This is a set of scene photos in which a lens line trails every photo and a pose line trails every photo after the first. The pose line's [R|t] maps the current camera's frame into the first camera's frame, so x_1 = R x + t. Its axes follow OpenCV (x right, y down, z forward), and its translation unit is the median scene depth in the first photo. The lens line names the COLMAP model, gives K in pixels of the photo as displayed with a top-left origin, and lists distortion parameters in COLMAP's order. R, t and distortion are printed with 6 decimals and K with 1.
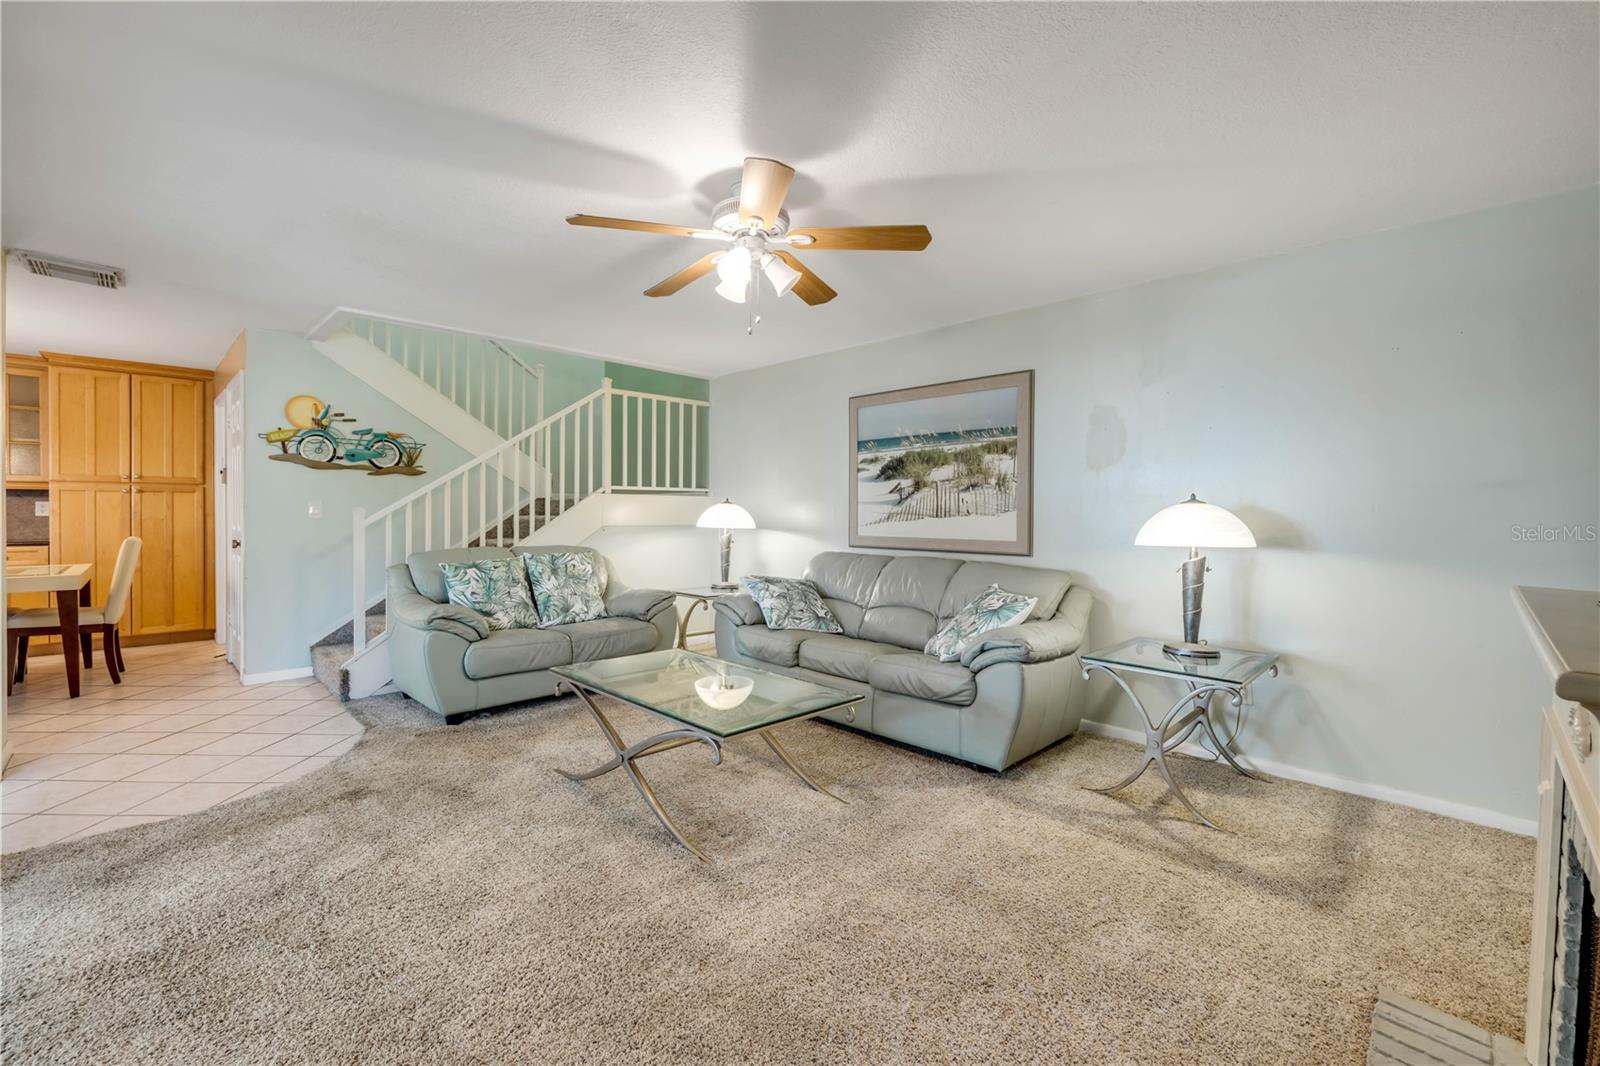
lens RADIAL K [[679.7, 0, 799.8], [0, 679.7, 507.0], [0, 0, 1]] dist [0.002568, 0.000191]
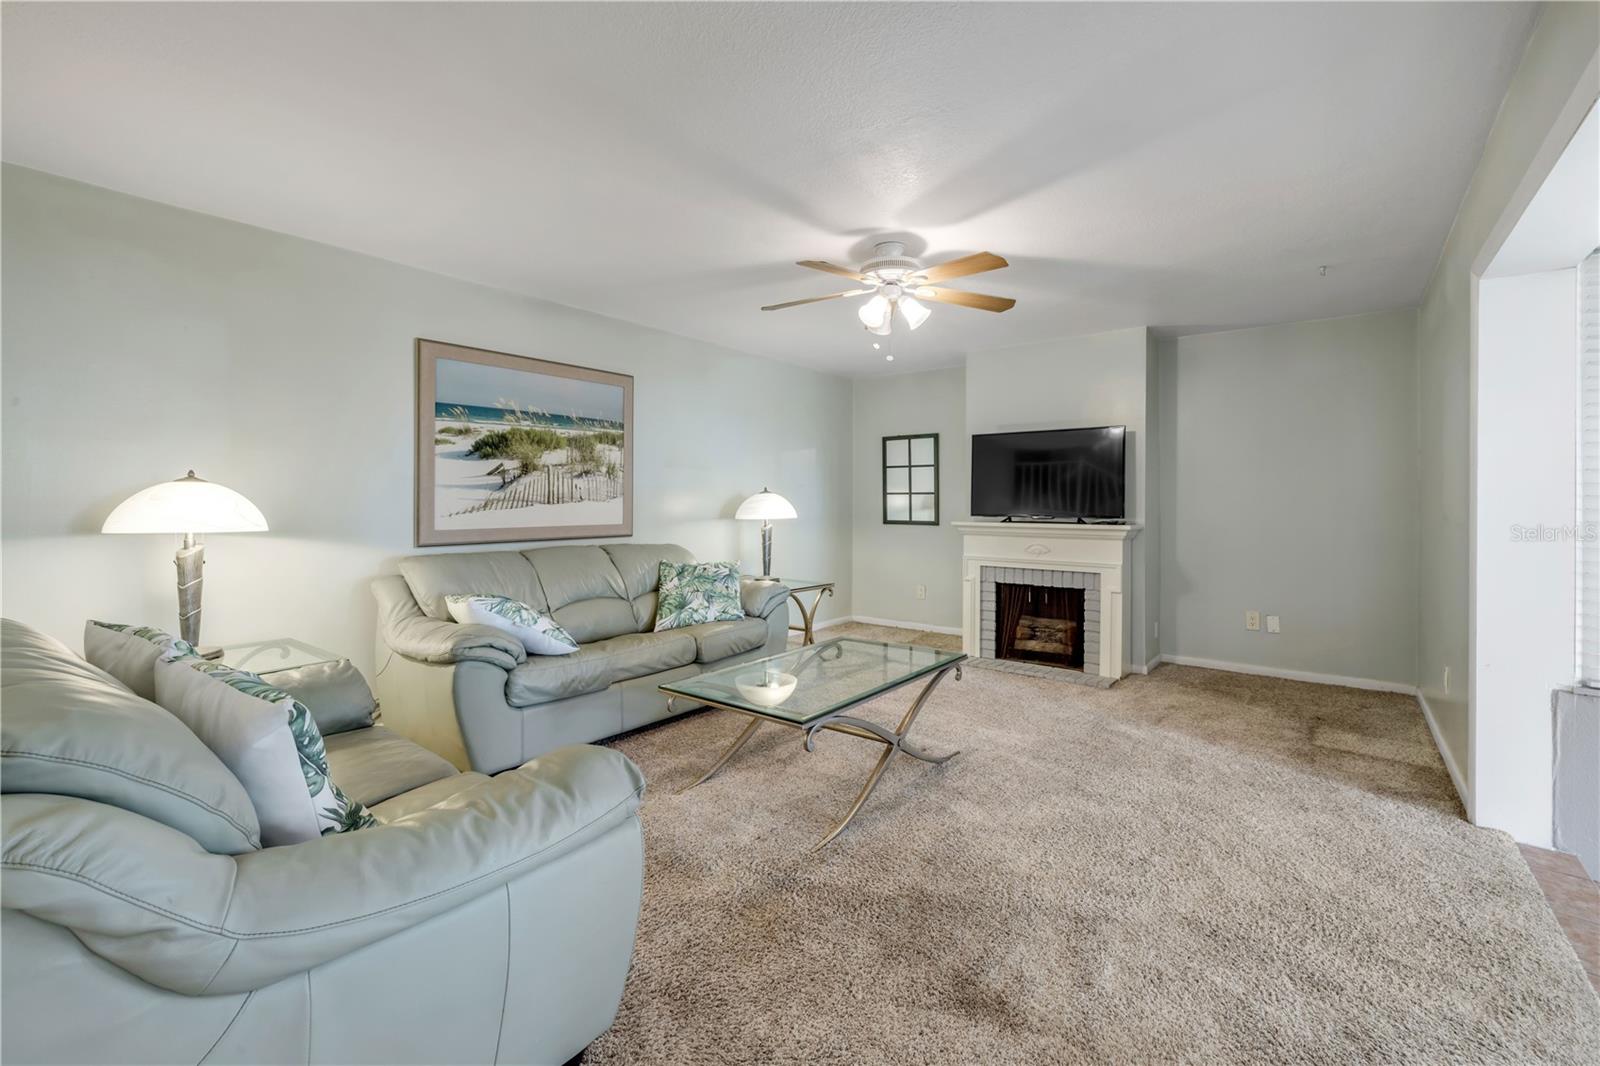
lens RADIAL K [[679.7, 0, 799.8], [0, 679.7, 507.0], [0, 0, 1]] dist [0.002568, 0.000191]
pose [[-0.105317, -0.020296, 0.994232, -0.766220], [-0.015698, 0.999701, 0.018744, -0.003427], [-0.994315, -0.013633, -0.105604, 0.754611]]
